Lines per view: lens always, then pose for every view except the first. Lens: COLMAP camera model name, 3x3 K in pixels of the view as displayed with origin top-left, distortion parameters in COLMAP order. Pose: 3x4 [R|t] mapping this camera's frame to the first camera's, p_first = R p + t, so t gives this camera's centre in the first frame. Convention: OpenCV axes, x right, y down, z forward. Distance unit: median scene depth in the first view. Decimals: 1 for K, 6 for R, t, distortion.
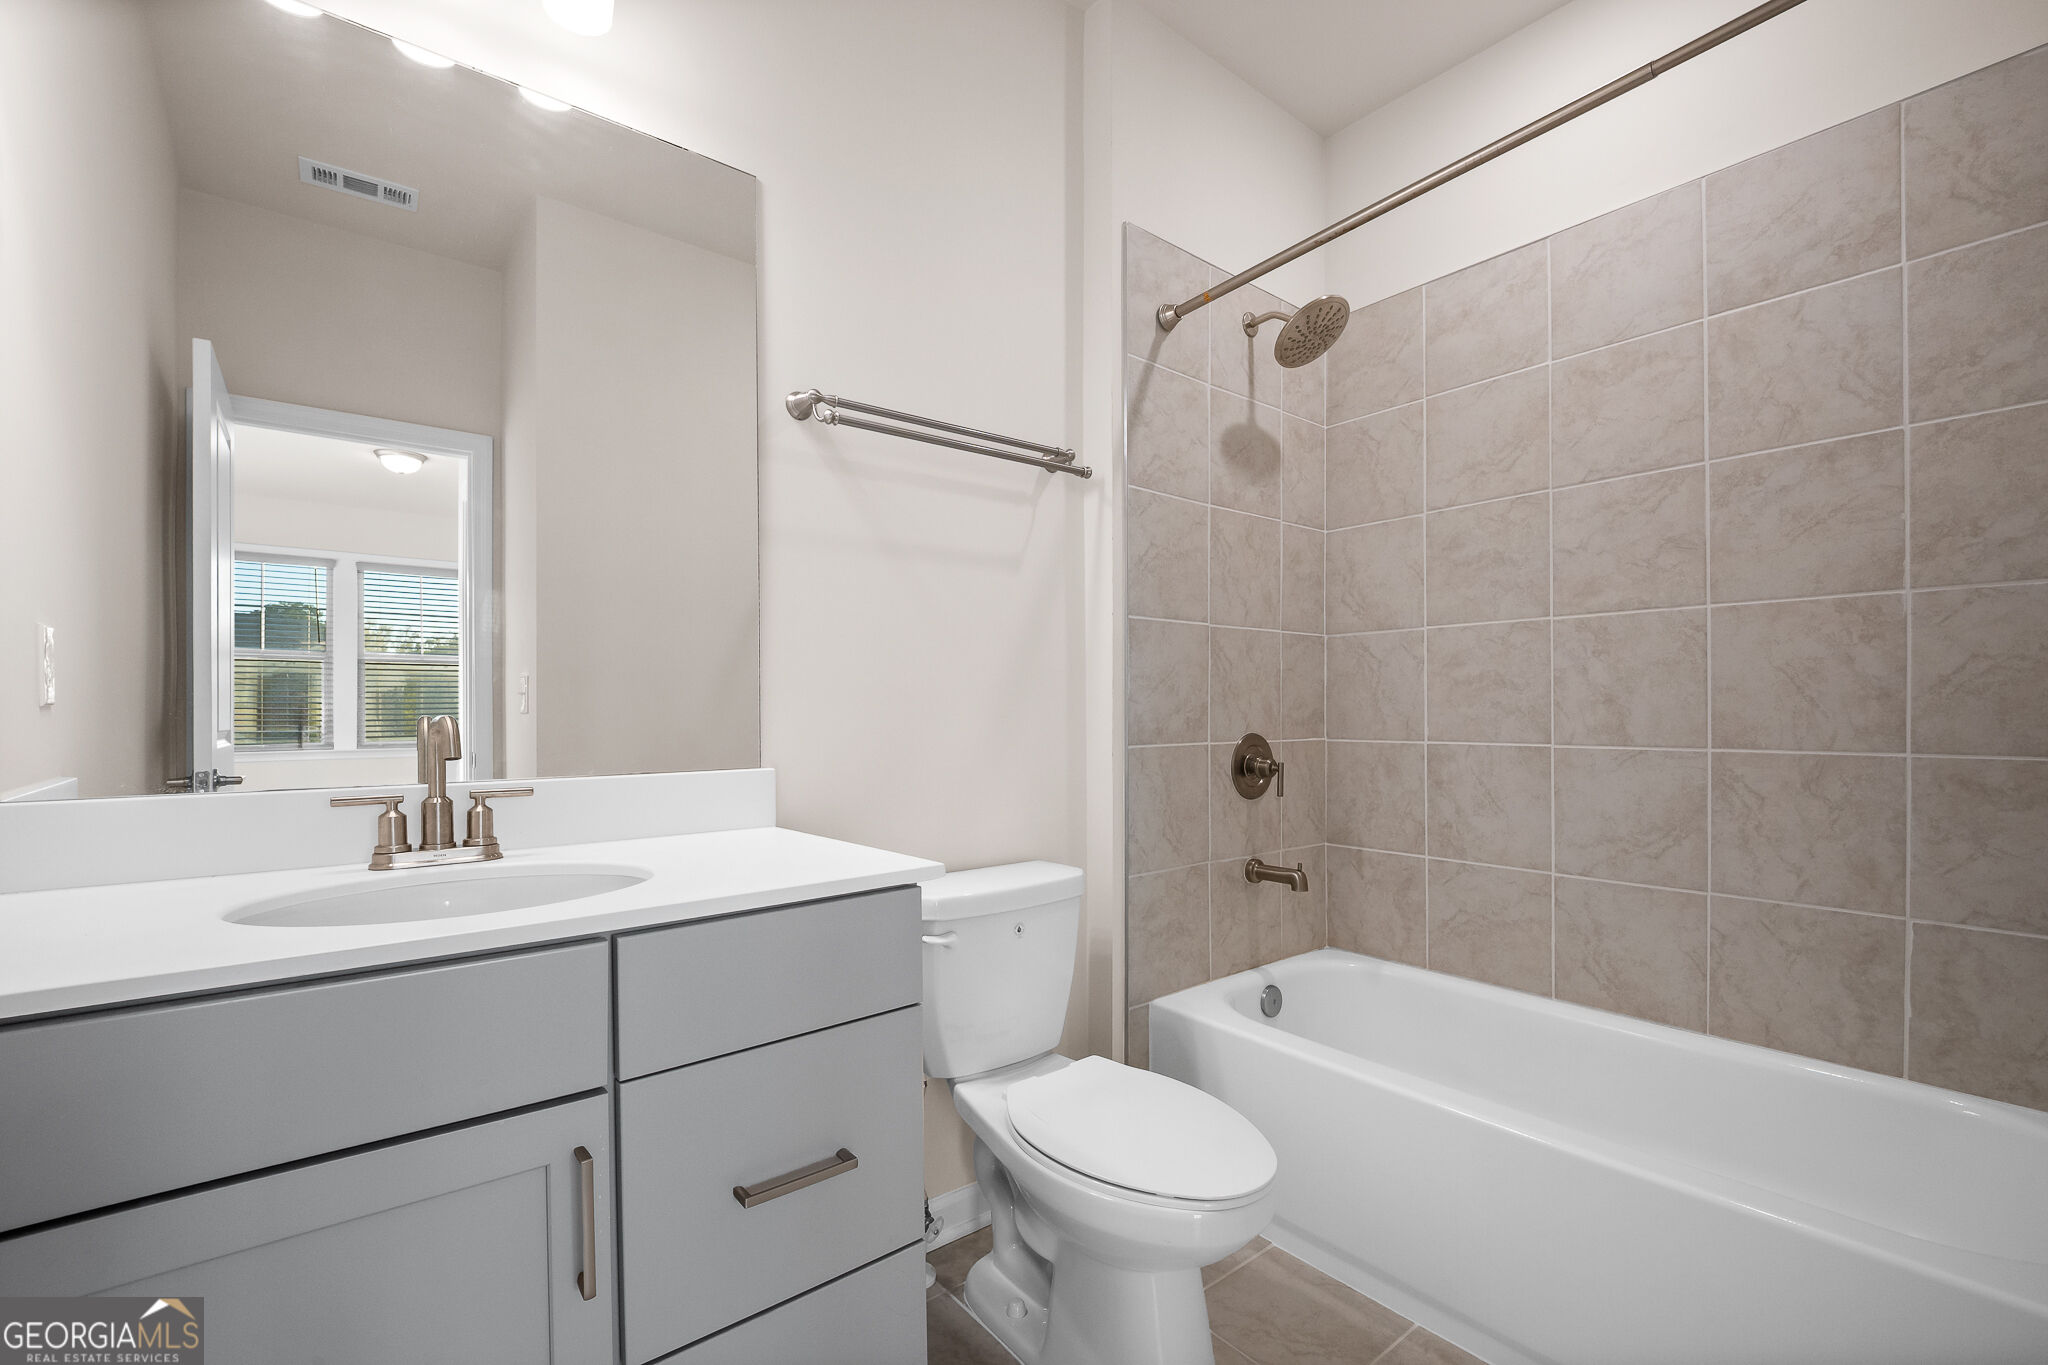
lens RADIAL K [[864.1, 0, 1029.7], [0, 864.1, 695.6], [0, 0, 1]] dist [0.007880, -0.000452]
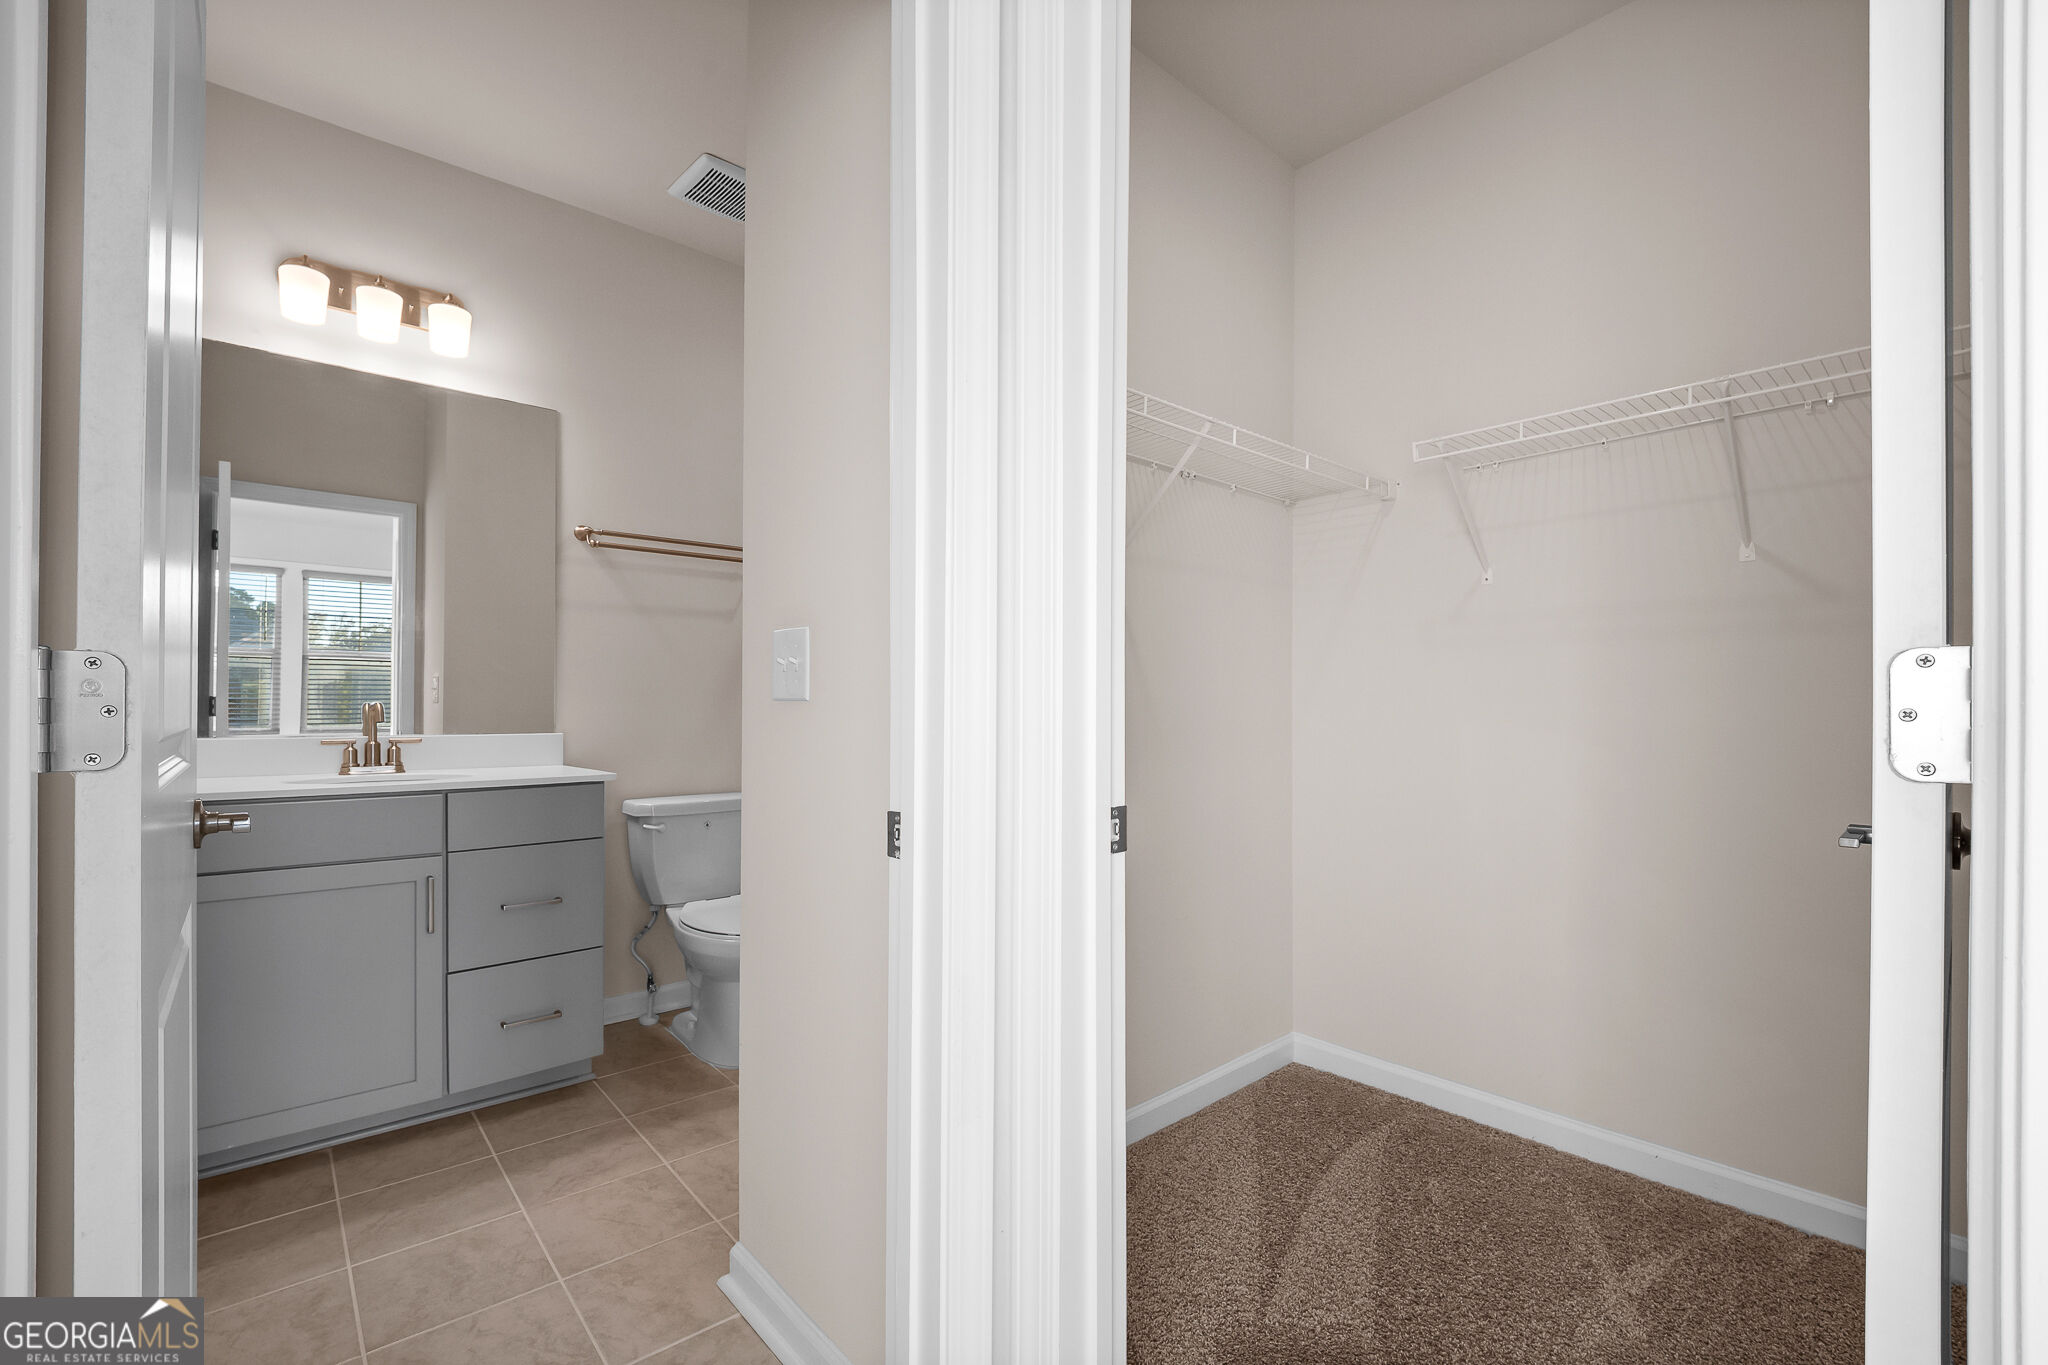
lens RADIAL K [[864.1, 0, 1020.9], [0, 864.1, 680.7], [0, 0, 1]] dist [0.007880, -0.000452]
pose [[0.999093, 0.008819, 0.041665, 0.590904], [-0.008322, 0.999892, -0.012093, -0.011559], [-0.041767, 0.011735, 0.999058, -0.865476]]
